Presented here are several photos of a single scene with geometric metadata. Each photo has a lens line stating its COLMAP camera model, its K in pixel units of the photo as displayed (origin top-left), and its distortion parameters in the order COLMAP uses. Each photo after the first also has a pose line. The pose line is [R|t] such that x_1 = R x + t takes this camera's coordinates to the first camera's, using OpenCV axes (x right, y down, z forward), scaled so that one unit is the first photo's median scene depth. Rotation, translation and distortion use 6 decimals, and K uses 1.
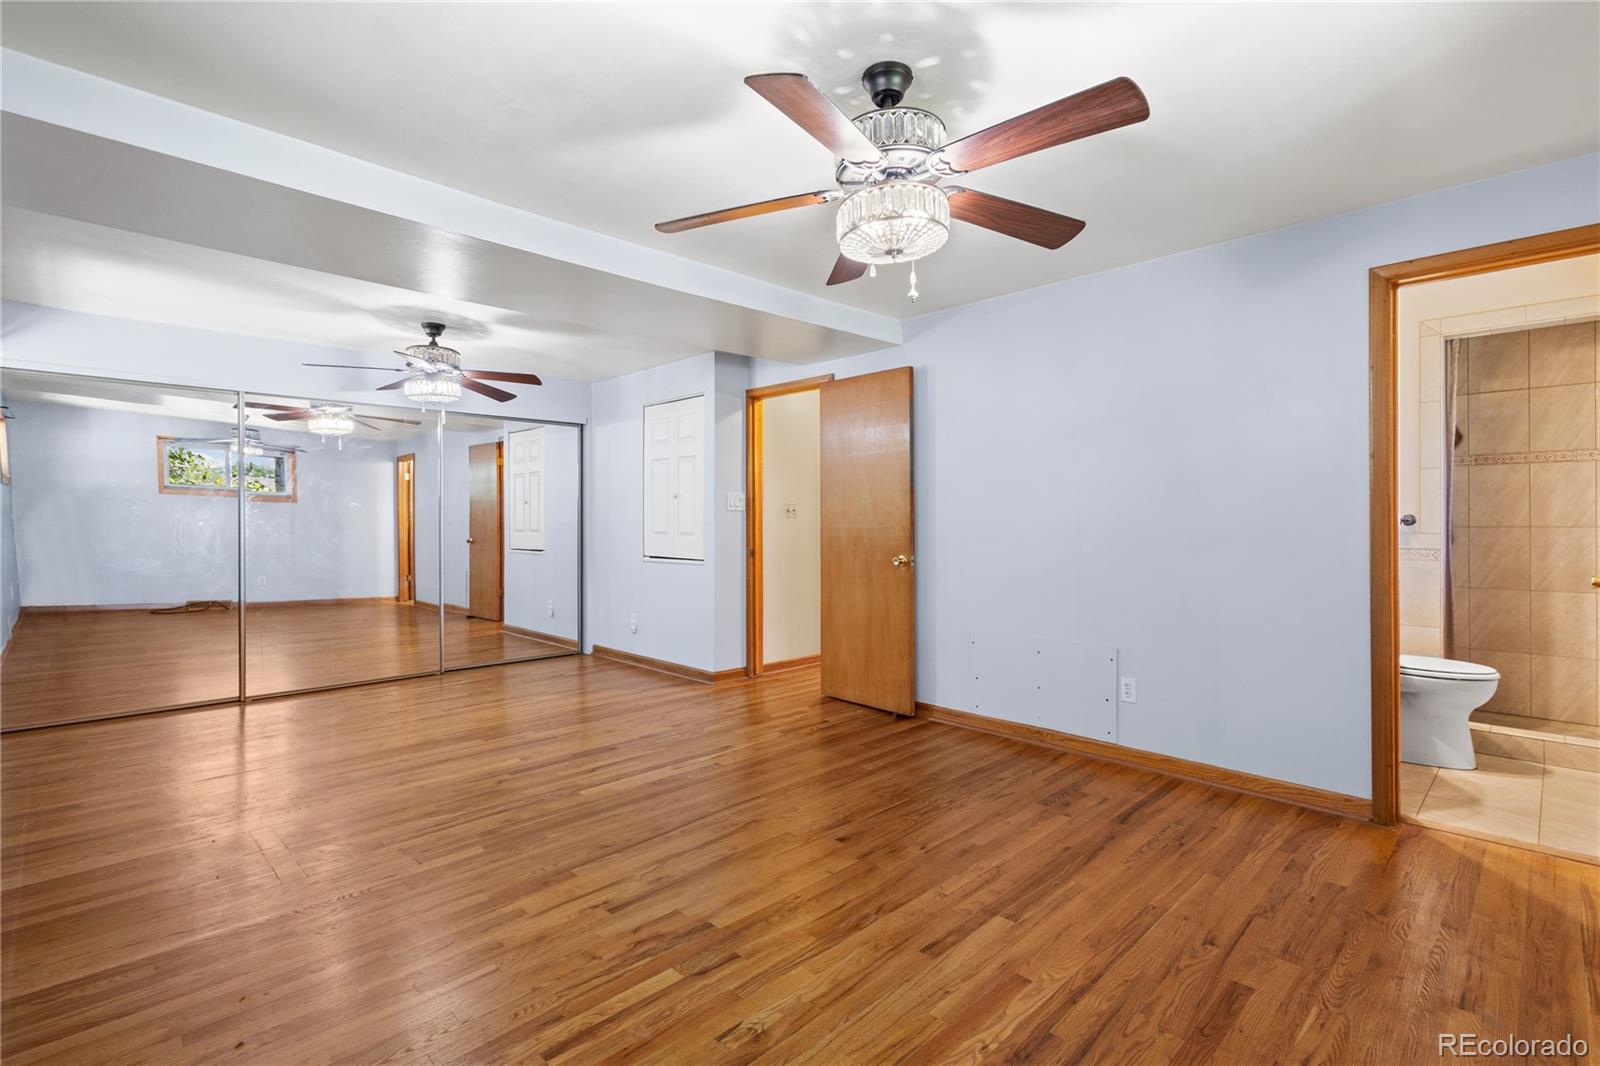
lens RADIAL K [[739.5, 0, 804.1], [0, 739.5, 524.0], [0, 0, 1]] dist [0.007662, -0.003632]
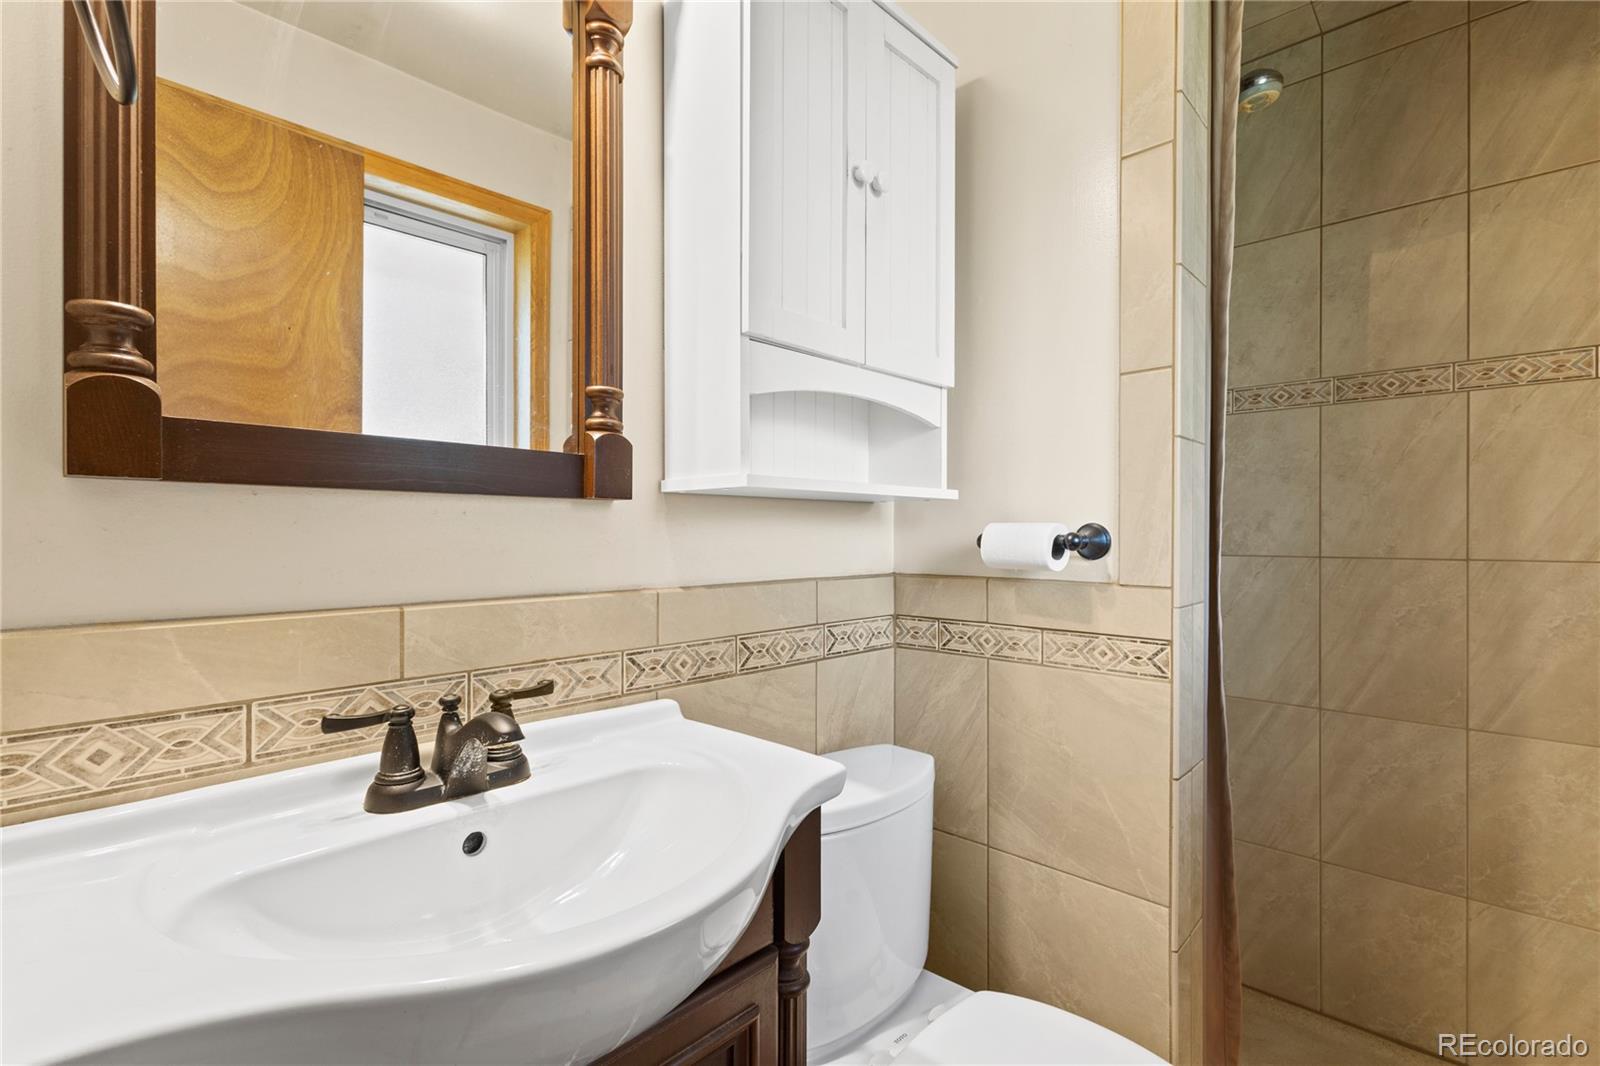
lens RADIAL K [[739.5, 0, 795.5], [0, 739.5, 536.2], [0, 0, 1]] dist [0.007662, -0.003632]
pose [[0.999471, 0.002576, 0.032405, 0.628466], [-0.002692, 0.999990, 0.003522, -0.008631], [-0.032396, -0.003607, 0.999469, 0.638902]]
